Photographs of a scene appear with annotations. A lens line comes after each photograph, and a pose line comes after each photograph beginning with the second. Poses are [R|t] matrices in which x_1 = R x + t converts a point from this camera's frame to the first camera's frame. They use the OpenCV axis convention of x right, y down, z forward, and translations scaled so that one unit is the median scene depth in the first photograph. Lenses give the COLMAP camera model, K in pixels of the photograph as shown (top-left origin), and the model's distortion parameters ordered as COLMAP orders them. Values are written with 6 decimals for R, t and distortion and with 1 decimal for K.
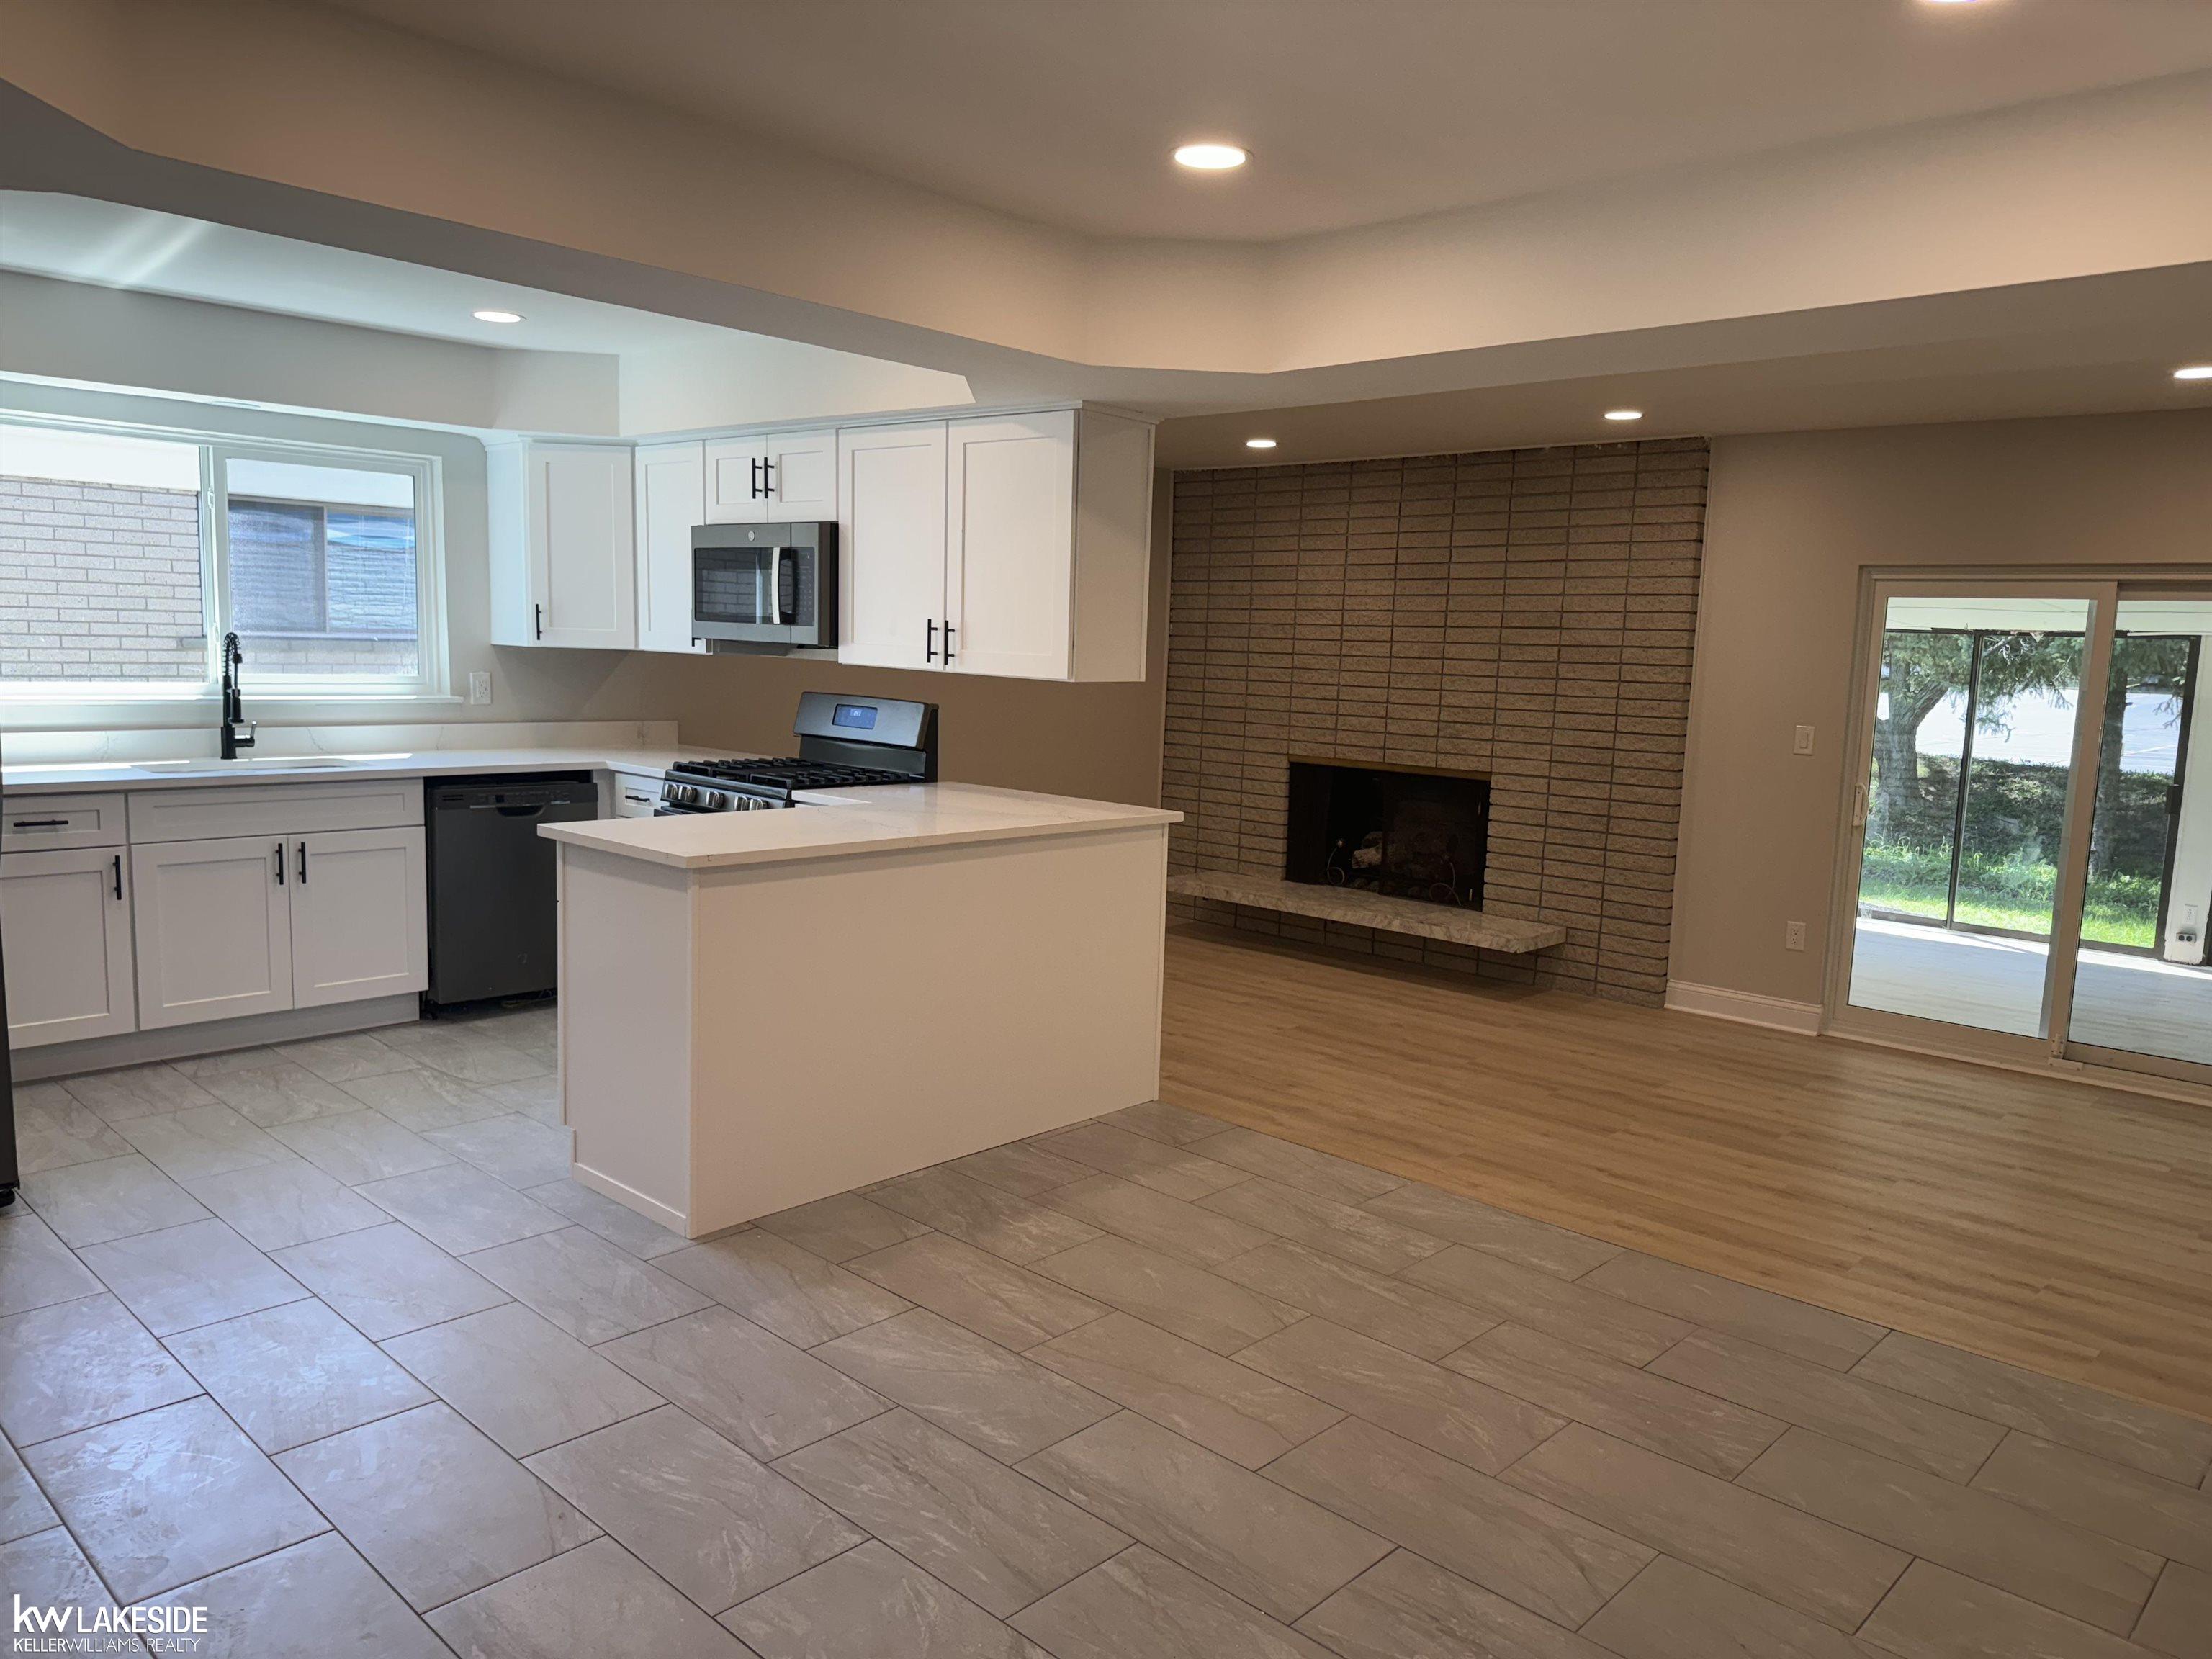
lens RADIAL K [[1544.3, 0, 1102.2], [0, 1544.3, 844.6], [0, 0, 1]] dist [0.092155, -0.115307]
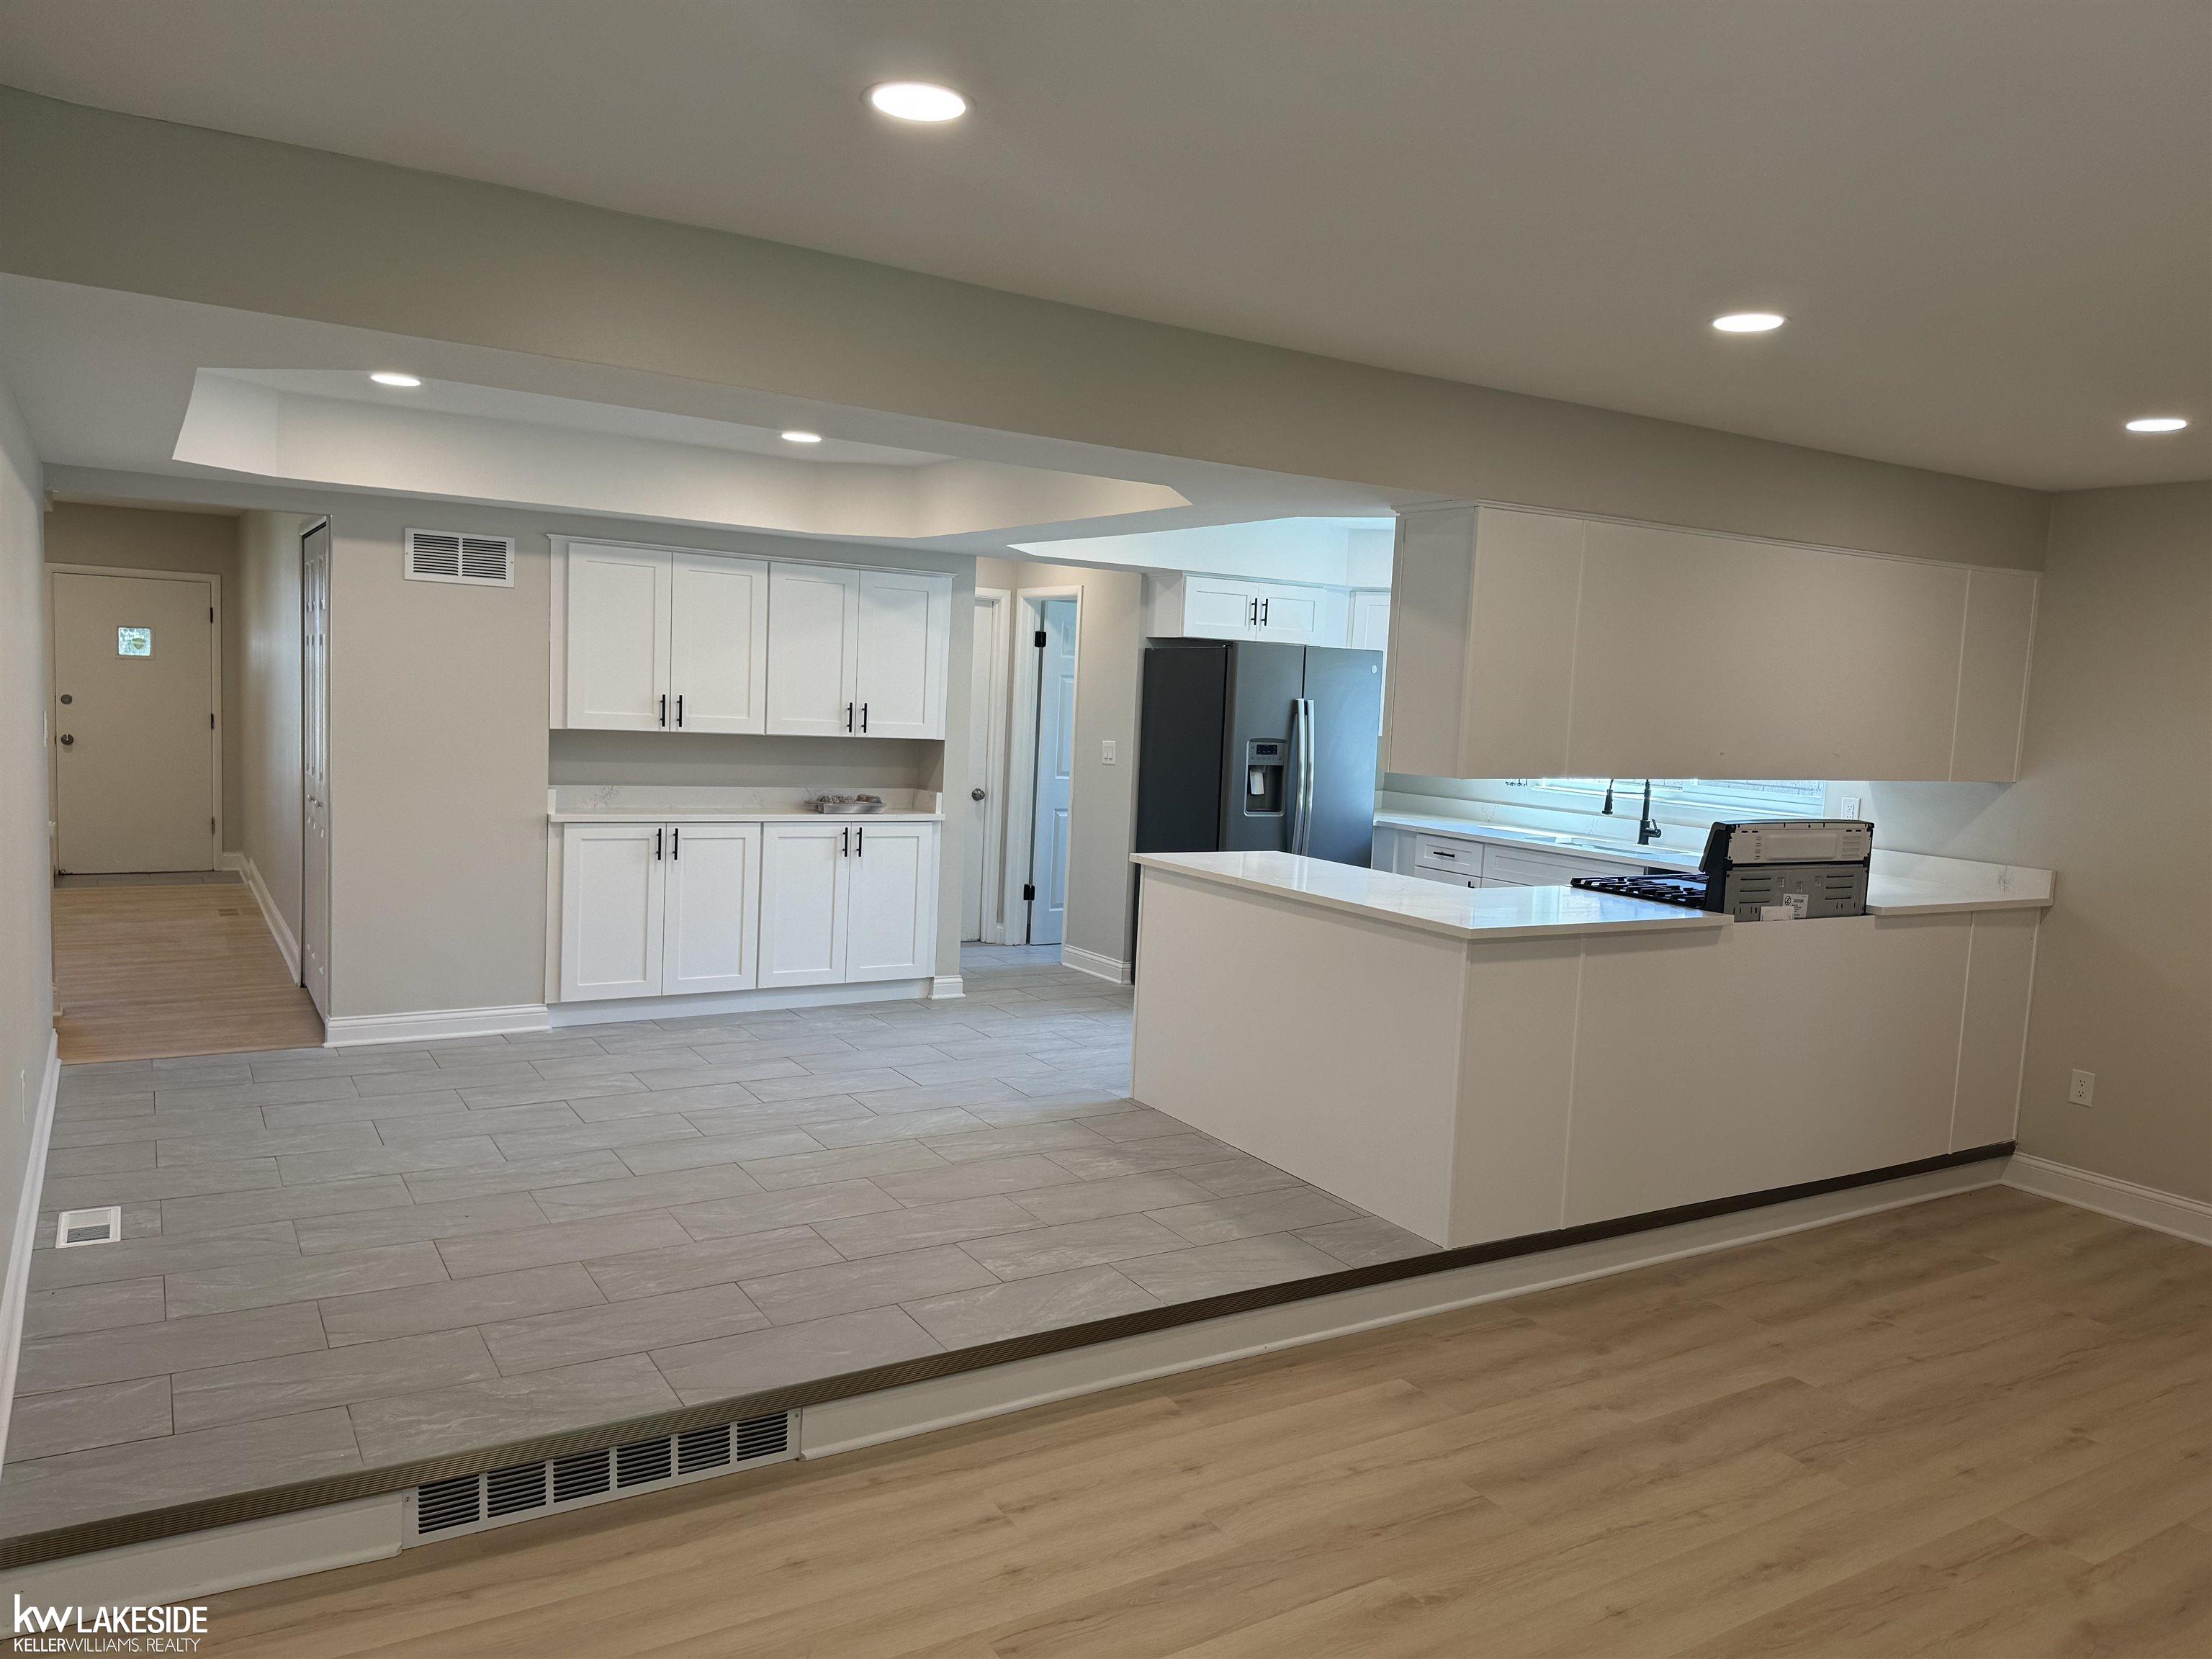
lens RADIAL K [[1544.3, 0, 1098.4], [0, 1544.3, 841.8], [0, 0, 1]] dist [0.092155, -0.115307]
pose [[-0.258445, 0.050917, -0.964683, 0.829730], [-0.188124, 0.976839, 0.101958, -0.102589], [0.947531, 0.207831, -0.242880, 0.869642]]
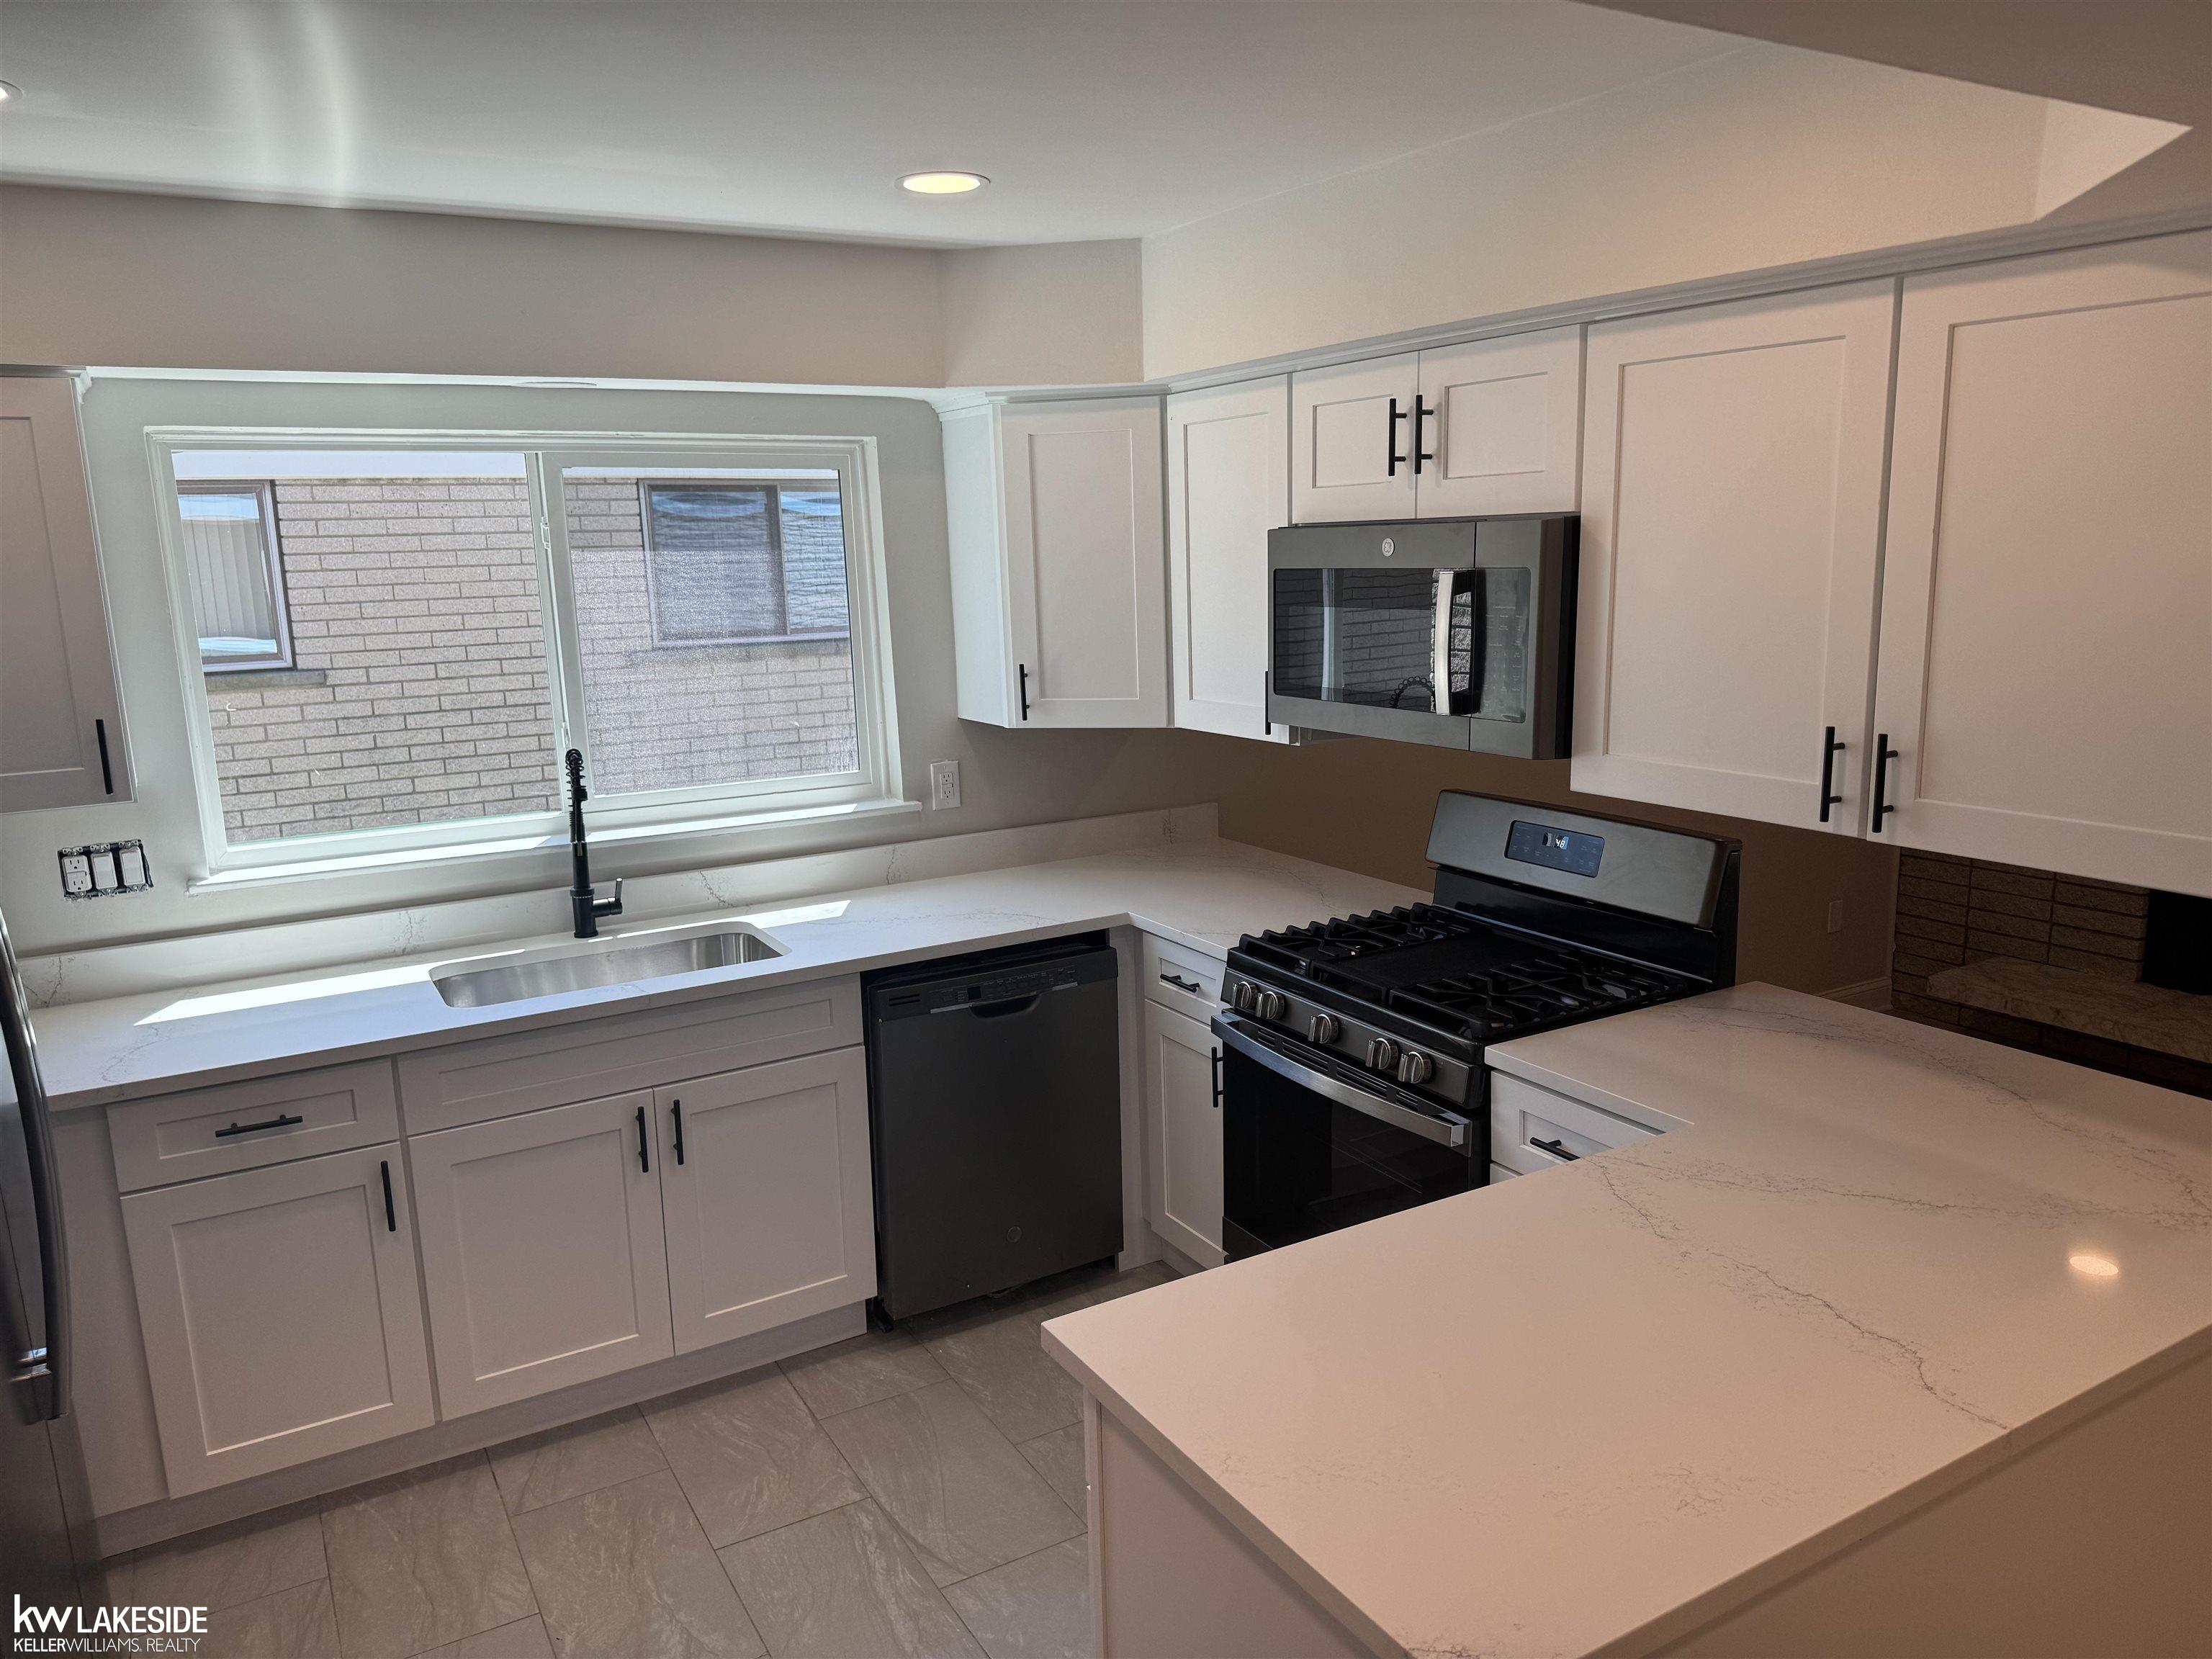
lens RADIAL K [[1544.3, 0, 1127.3], [0, 1544.3, 834.1], [0, 0, 1]] dist [0.092155, -0.115307]
pose [[0.961517, -0.007778, -0.274635, -0.158930], [0.023052, 0.998358, 0.052431, -0.123787], [0.273776, -0.056745, 0.960118, 0.435180]]
